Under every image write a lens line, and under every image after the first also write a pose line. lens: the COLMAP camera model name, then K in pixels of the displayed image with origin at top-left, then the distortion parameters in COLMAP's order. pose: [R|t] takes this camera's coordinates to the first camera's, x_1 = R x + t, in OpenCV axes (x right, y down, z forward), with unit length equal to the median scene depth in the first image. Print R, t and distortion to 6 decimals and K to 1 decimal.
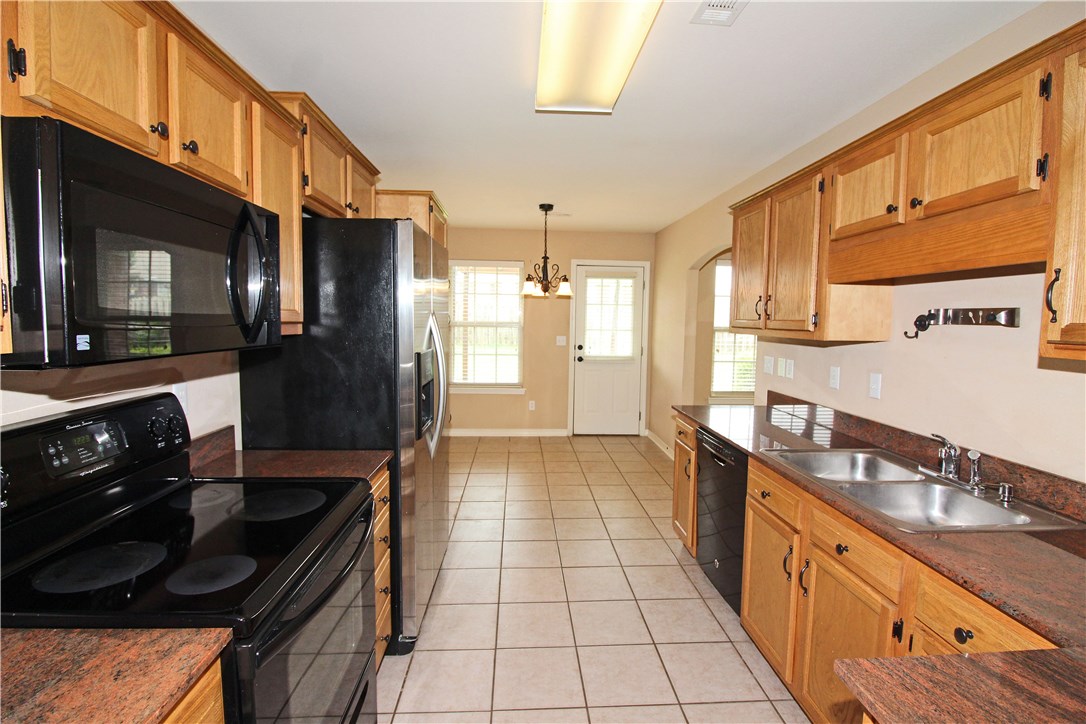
lens RADIAL K [[502.2, 0, 545.1], [0, 502.2, 355.0], [0, 0, 1]] dist [-0.013541, -0.001579]
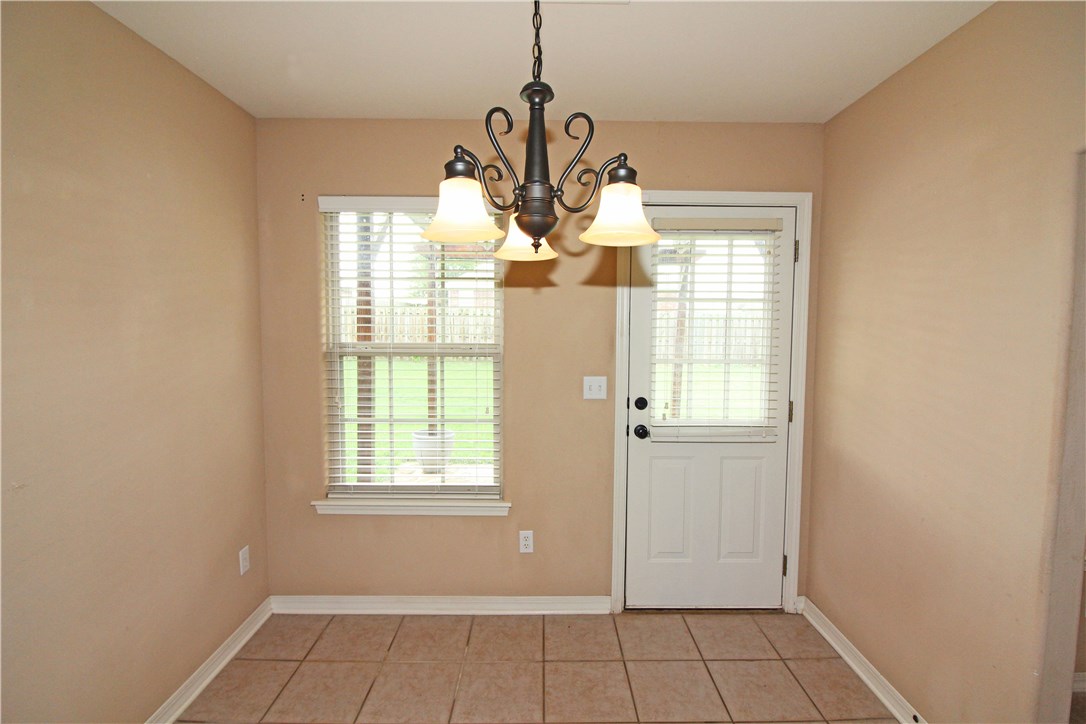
lens RADIAL K [[502.2, 0, 539.2], [0, 502.2, 362.5], [0, 0, 1]] dist [-0.013541, -0.001579]
pose [[0.998076, -0.008232, -0.061447, 0.011519], [0.008021, 0.999961, -0.003670, -0.048619], [0.061475, 0.003170, 0.998104, 0.583137]]
